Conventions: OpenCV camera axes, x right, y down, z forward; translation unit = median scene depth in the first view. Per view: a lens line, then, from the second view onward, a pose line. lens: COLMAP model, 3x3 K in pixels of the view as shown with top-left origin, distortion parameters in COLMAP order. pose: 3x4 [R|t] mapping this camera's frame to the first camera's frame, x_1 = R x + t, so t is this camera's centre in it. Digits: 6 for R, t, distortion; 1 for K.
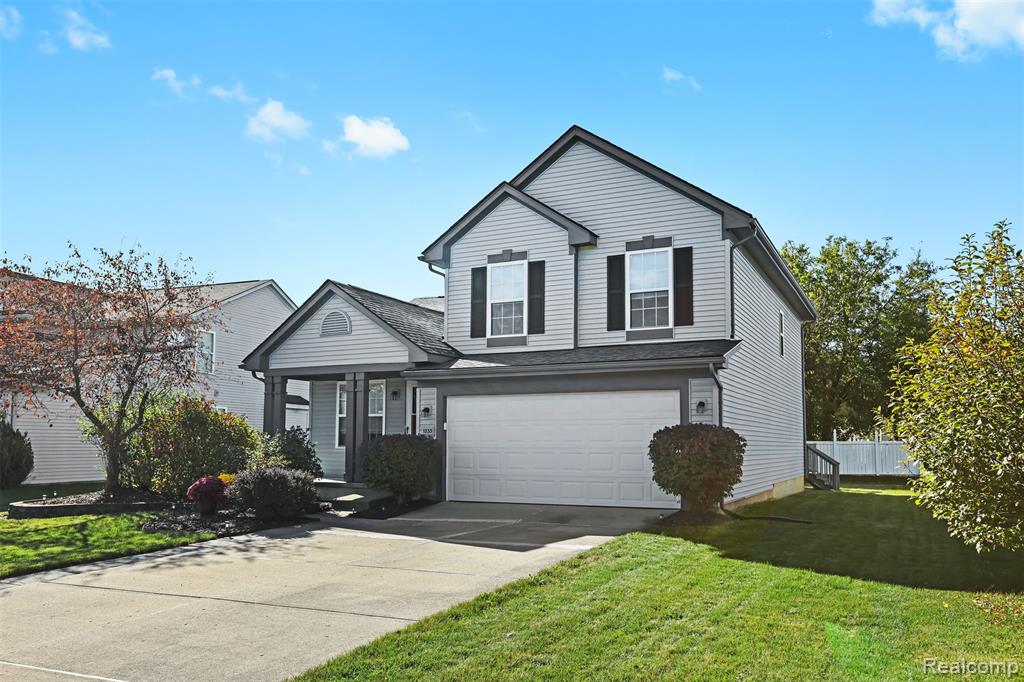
lens RADIAL K [[760.9, 0, 518.1], [0, 760.9, 343.2], [0, 0, 1]] dist [0.001160, 0.001162]
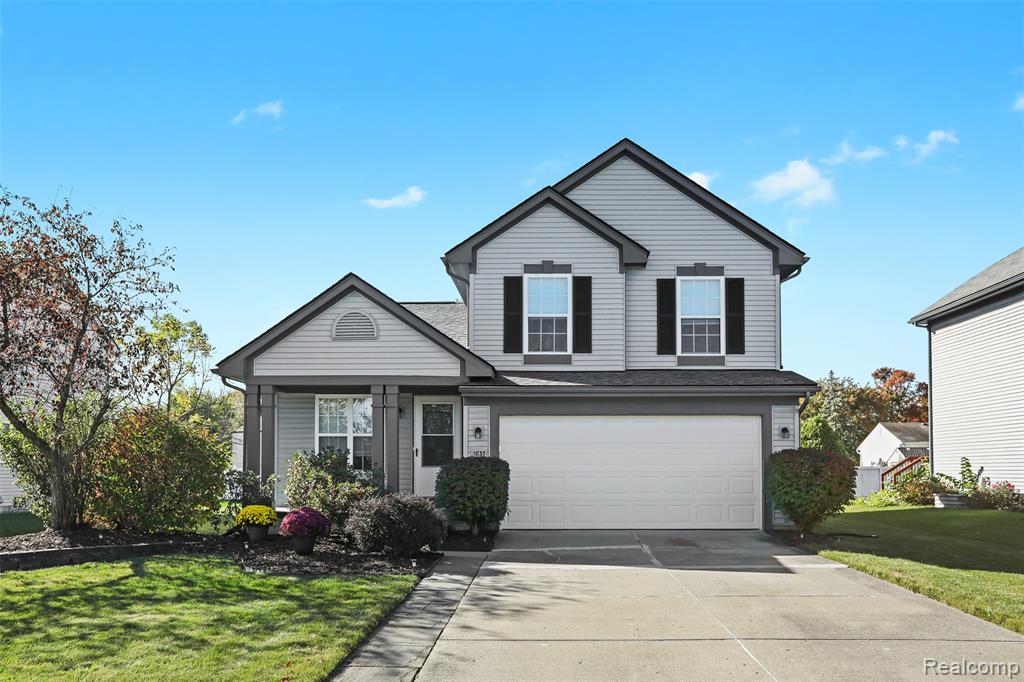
lens RADIAL K [[761.8, 0, 510.1], [0, 761.8, 423.1], [0, 0, 1]] dist [-0.015313, 0.000024]
pose [[0.913203, 0.024229, 0.406784, -0.442152], [-0.052696, 0.996871, 0.058923, 0.023708], [-0.404084, -0.075245, 0.911622, 0.156845]]
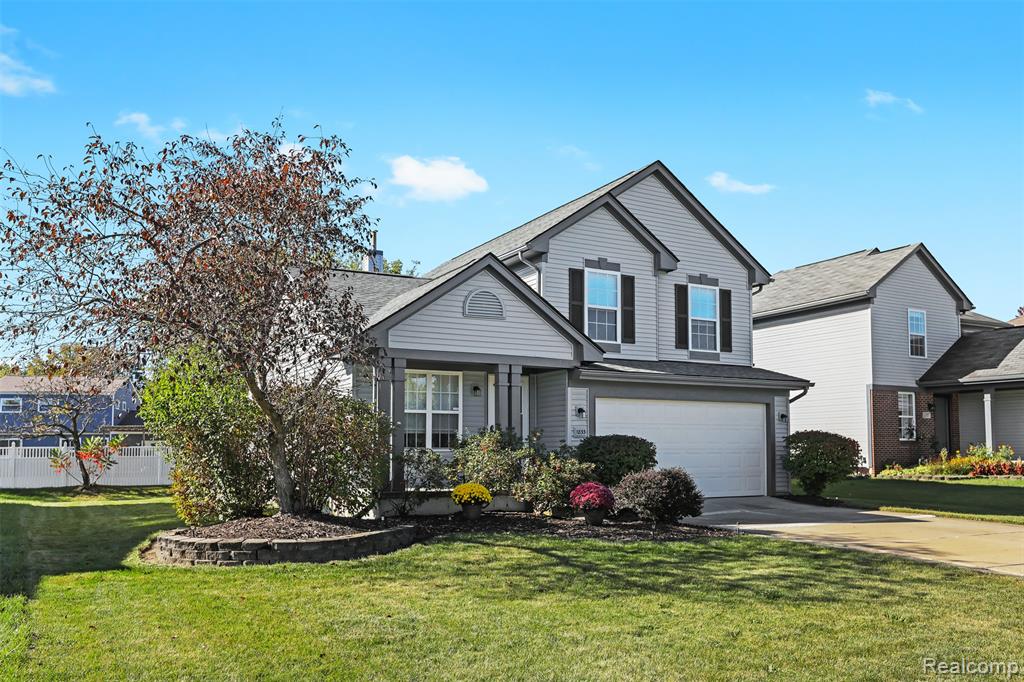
lens RADIAL K [[915.5, 0, 519.8], [0, 915.5, 342.6], [0, 0, 1]] dist [0.006780, 0.000771]
pose [[0.546311, 0.097254, 0.831917, -1.126663], [-0.107176, 0.993188, -0.045726, 0.061835], [-0.830697, -0.064181, 0.553013, 0.409372]]
